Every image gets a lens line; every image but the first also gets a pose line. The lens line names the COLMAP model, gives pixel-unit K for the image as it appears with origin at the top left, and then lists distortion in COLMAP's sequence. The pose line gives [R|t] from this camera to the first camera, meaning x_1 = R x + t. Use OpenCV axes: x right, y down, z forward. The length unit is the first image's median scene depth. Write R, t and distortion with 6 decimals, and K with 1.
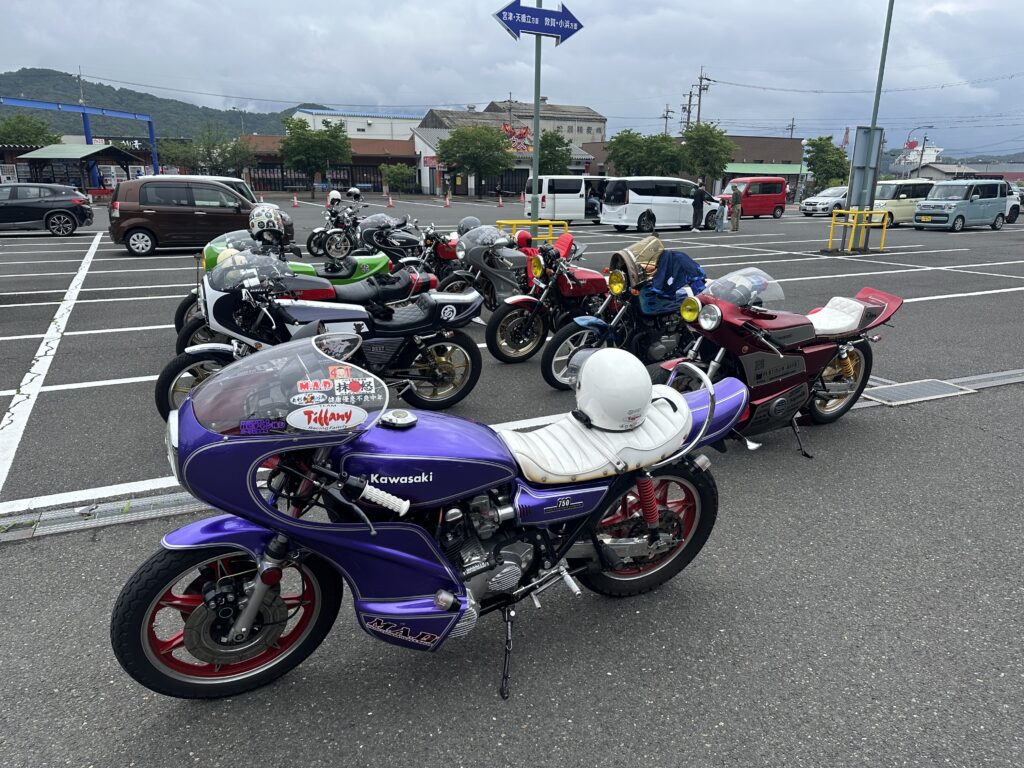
lens RADIAL K [[725.2, 0, 514.7], [0, 725.2, 378.5], [0, 0, 1]] dist [0.166464, -0.311608]
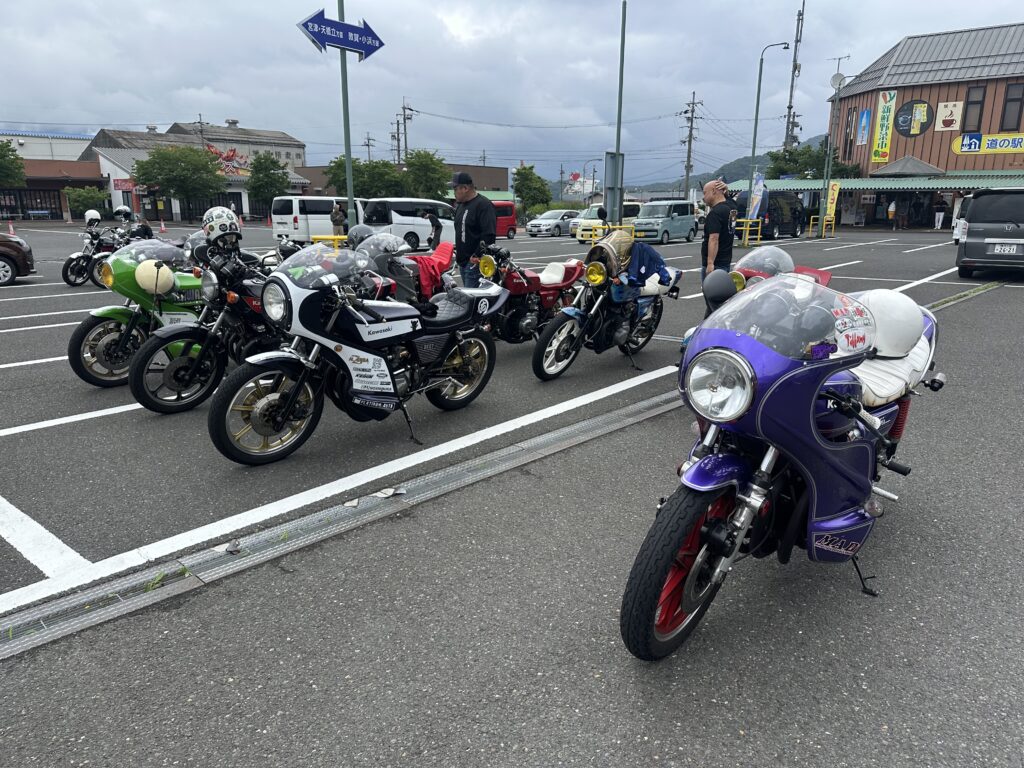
lens RADIAL K [[735.4, 0, 512.5], [0, 735.4, 385.5], [0, 0, 1]] dist [0.043455, -0.069169]
pose [[0.916824, -0.098819, 0.386871, -0.102134], [0.109888, 0.993923, -0.006536, 0.006184], [-0.383874, 0.048505, 0.922111, 0.016020]]
